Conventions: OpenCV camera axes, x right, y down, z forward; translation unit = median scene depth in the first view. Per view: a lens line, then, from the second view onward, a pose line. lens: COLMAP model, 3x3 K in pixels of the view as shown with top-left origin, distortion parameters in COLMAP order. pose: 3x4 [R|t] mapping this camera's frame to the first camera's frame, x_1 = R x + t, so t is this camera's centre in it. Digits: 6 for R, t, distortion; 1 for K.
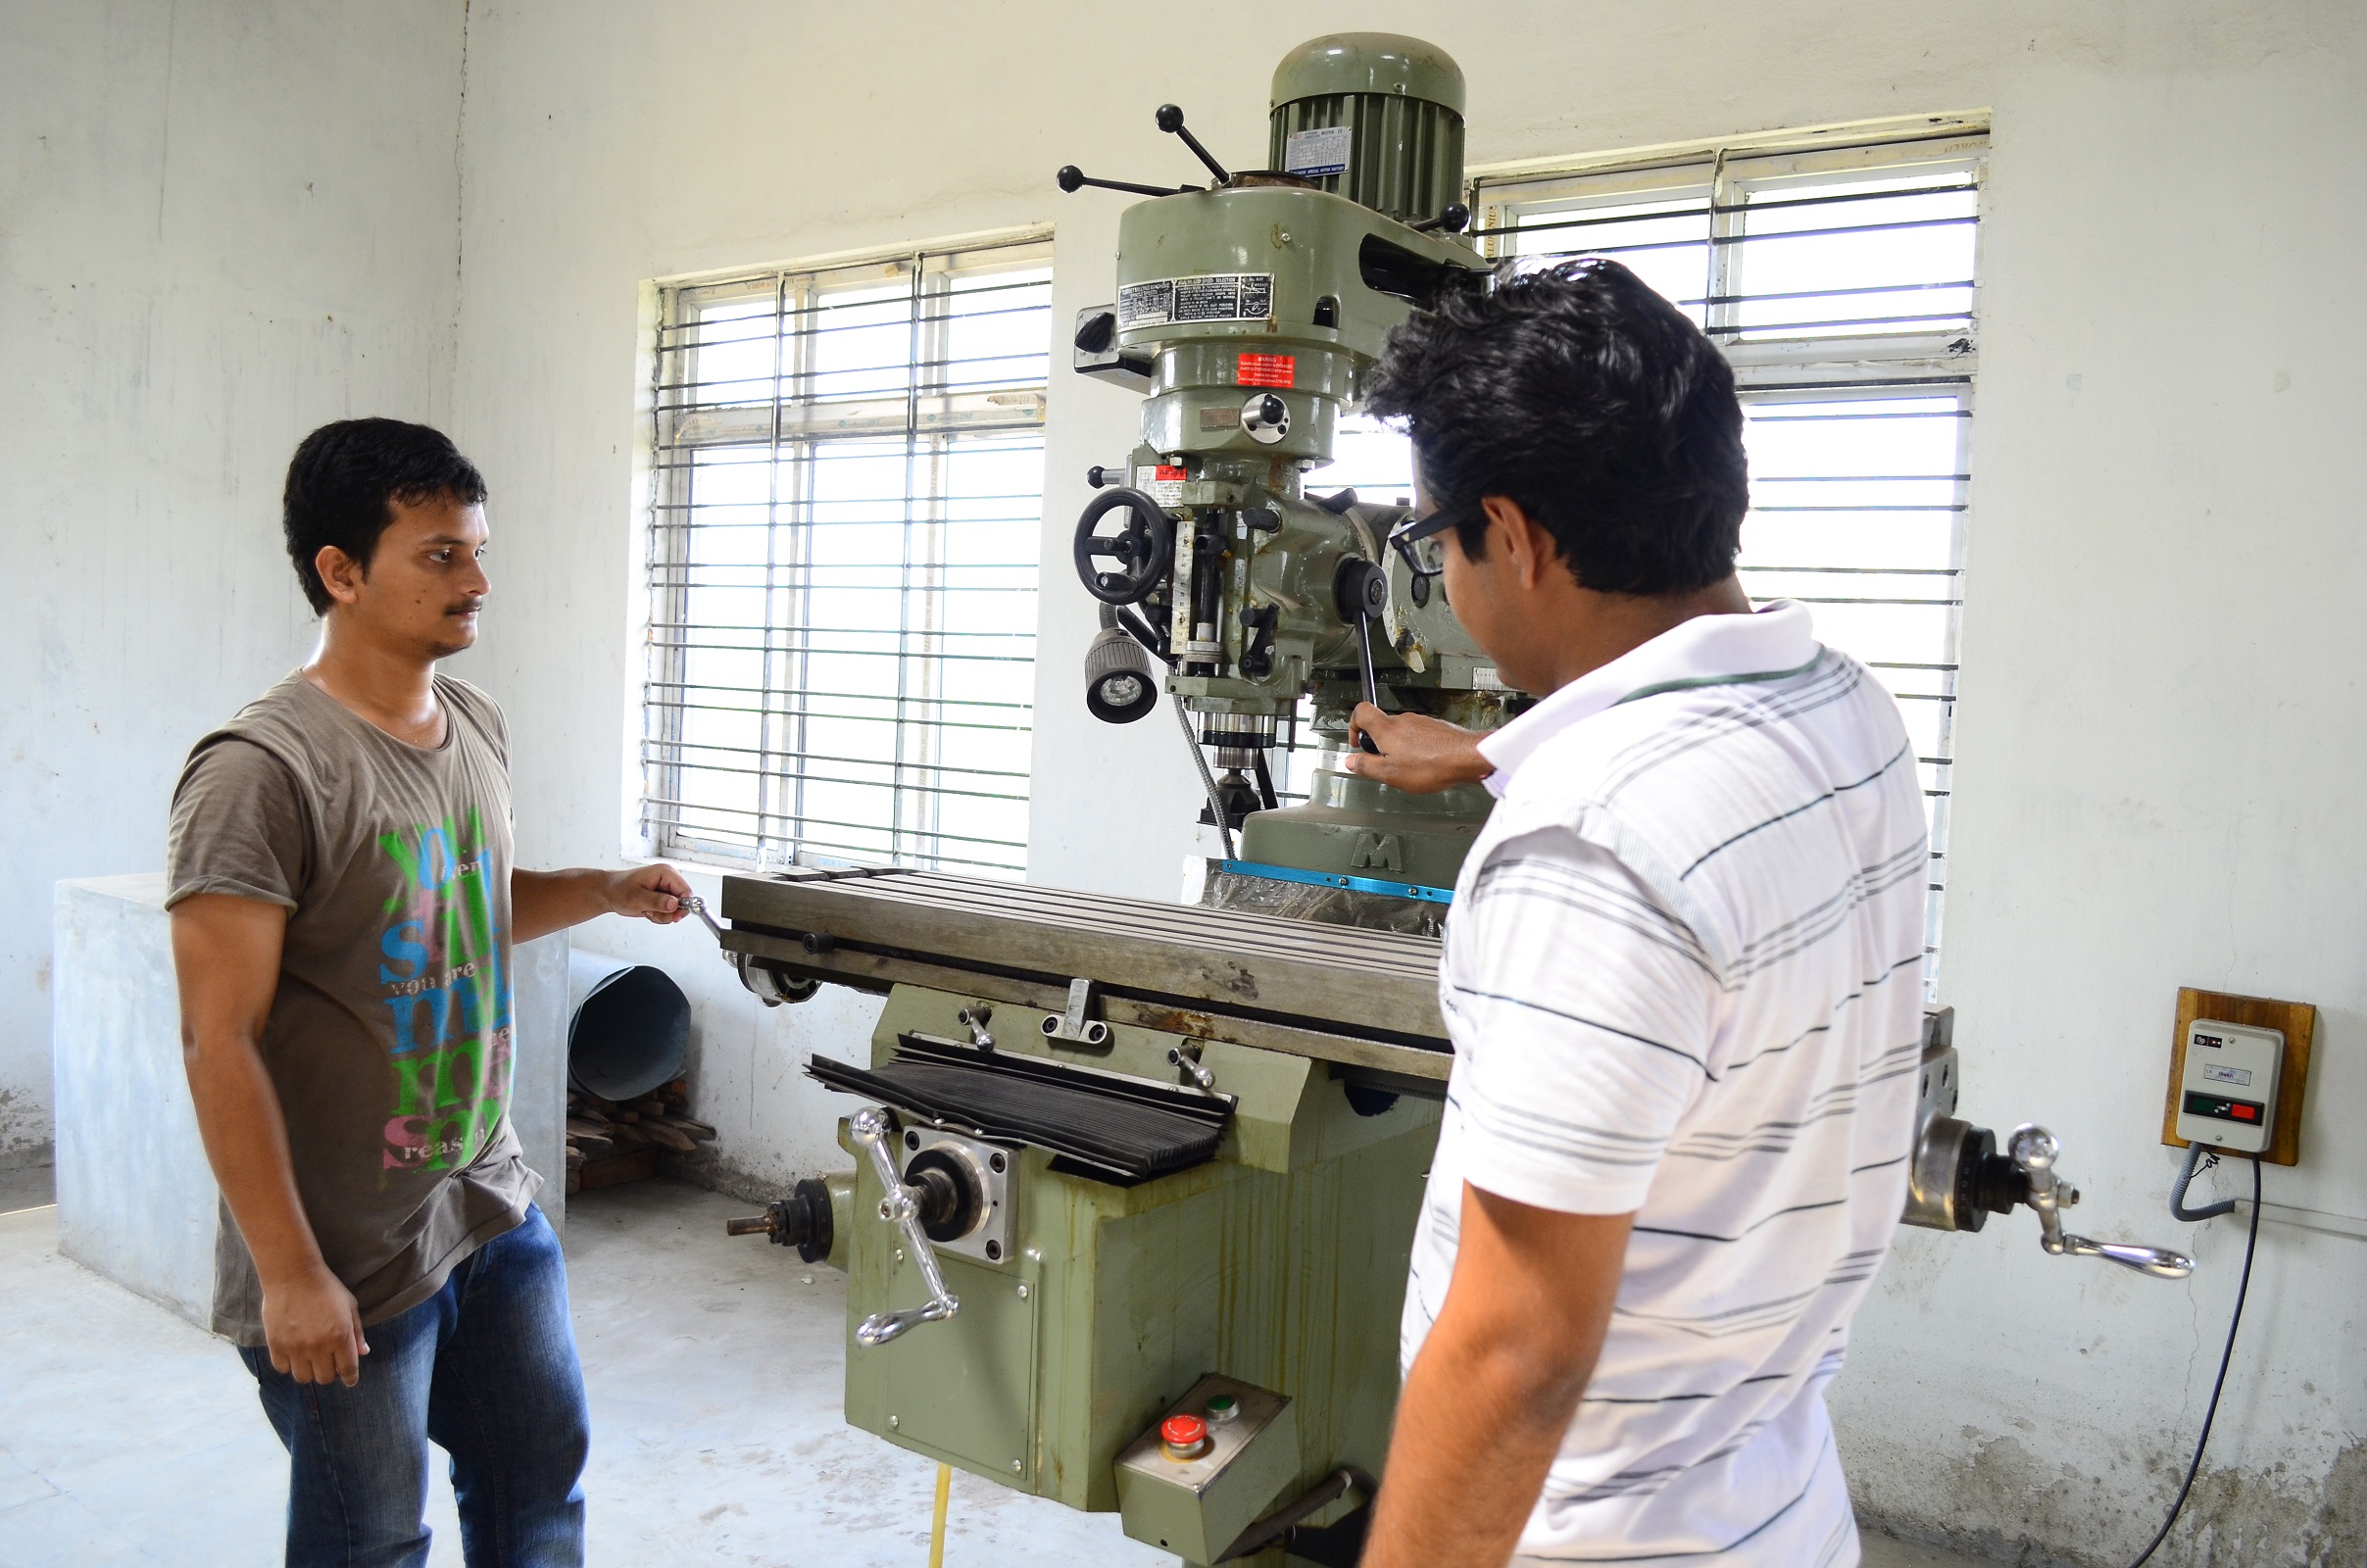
lens RADIAL K [[1901.5, 0, 1181.2], [0, 1901.5, 794.4], [0, 0, 1]] dist [-0.040658, -0.002888]
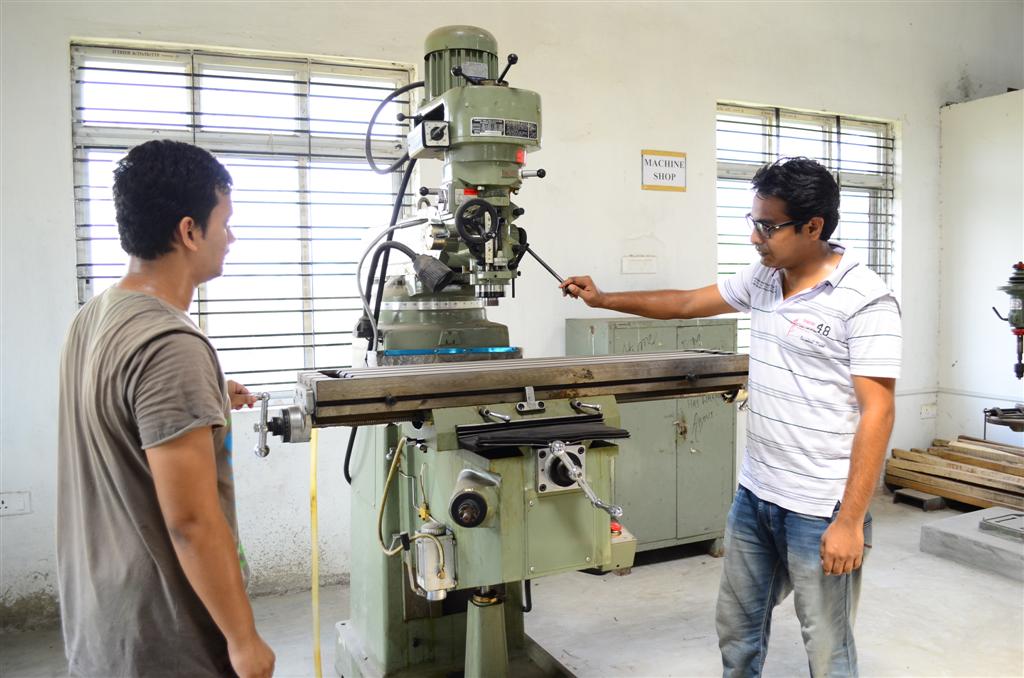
lens RADIAL K [[842.3, 0, 510.5], [0, 842.3, 339.5], [0, 0, 1]] dist [-0.026802, 0.004549]
pose [[0.531136, -0.111562, 0.839910, -0.978266], [0.098922, 0.992679, 0.069298, -0.047790], [-0.841492, 0.046279, 0.538283, 0.368536]]
